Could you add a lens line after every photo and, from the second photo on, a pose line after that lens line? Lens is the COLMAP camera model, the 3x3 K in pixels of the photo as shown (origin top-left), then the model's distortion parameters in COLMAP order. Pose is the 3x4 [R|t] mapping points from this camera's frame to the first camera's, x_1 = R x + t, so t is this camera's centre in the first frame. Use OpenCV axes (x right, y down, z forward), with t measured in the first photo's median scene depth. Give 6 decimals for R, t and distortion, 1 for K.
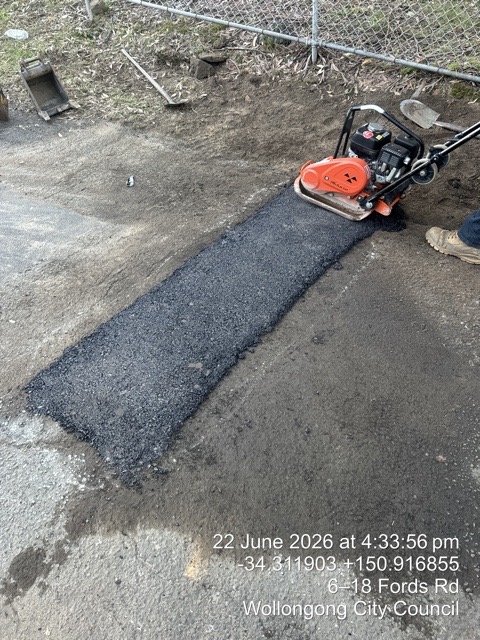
lens RADIAL K [[446.1, 0, 240.0], [0, 446.1, 320.0], [0, 0, 1]] dist [0.085153, -0.127725]
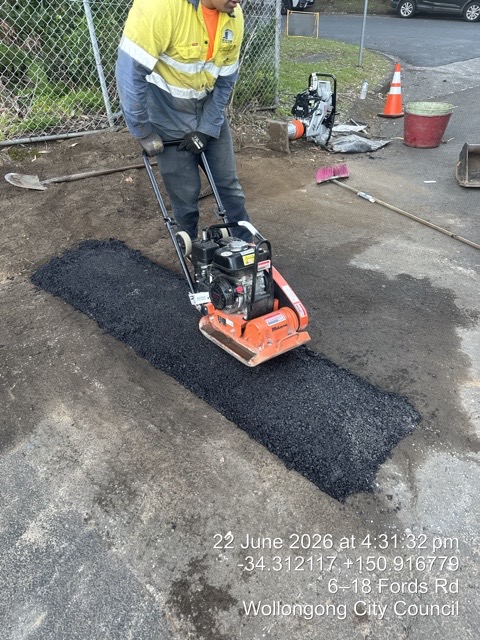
lens RADIAL K [[446.1, 0, 240.0], [0, 446.1, 320.0], [0, 0, 1]] dist [0.085153, -0.127725]
pose [[0.147014, -0.573667, 0.805788, -0.783611], [0.651907, 0.668870, 0.357252, -0.420411], [-0.743911, 0.472778, 0.472311, 0.419977]]
